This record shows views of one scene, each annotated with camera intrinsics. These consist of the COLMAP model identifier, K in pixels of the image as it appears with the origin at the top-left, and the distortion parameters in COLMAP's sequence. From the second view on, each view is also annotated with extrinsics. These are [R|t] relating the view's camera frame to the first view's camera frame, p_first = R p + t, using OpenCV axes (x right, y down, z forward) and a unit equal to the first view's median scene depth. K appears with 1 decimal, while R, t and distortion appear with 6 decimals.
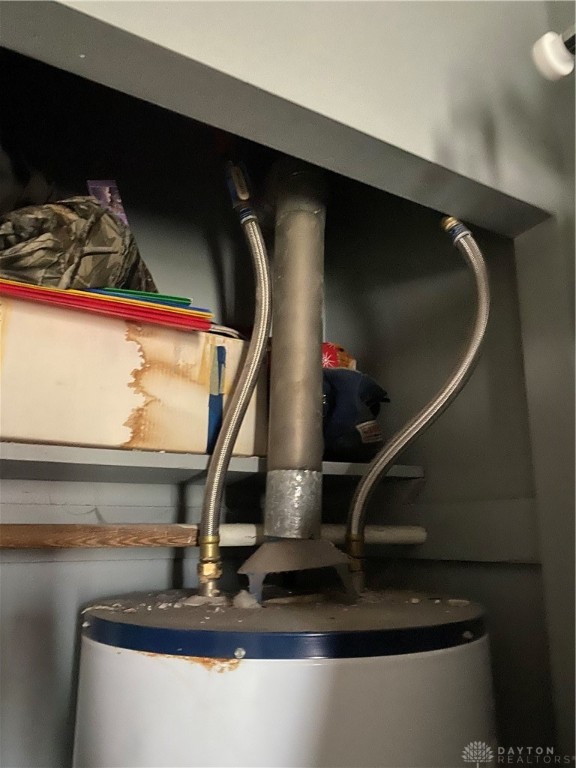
lens RADIAL K [[591.2, 0, 287.9], [0, 591.2, 376.6], [0, 0, 1]] dist [0.047772, -0.043743]
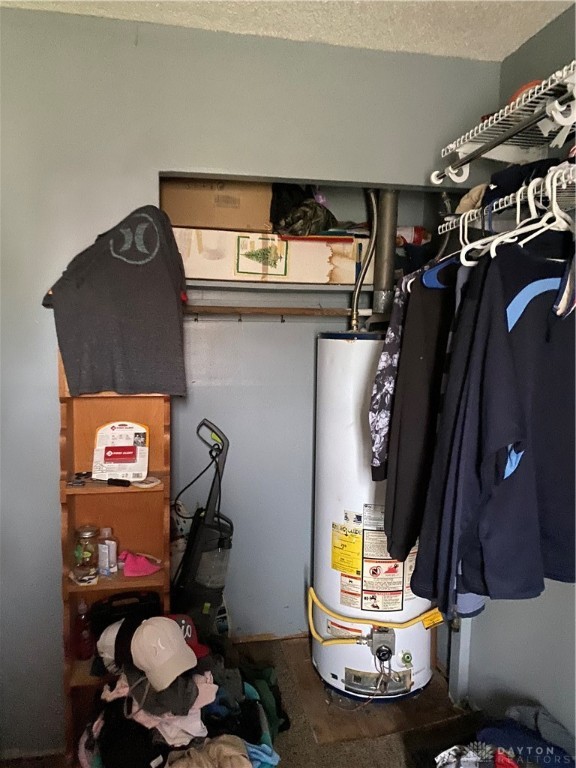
lens RADIAL K [[591.2, 0, 287.9], [0, 591.2, 376.6], [0, 0, 1]] dist [0.047772, -0.043743]
pose [[0.941015, 0.048487, -0.334871, 0.564895], [0.069076, 0.941308, 0.330404, -0.439414], [0.331238, -0.334047, 0.882436, -1.873898]]
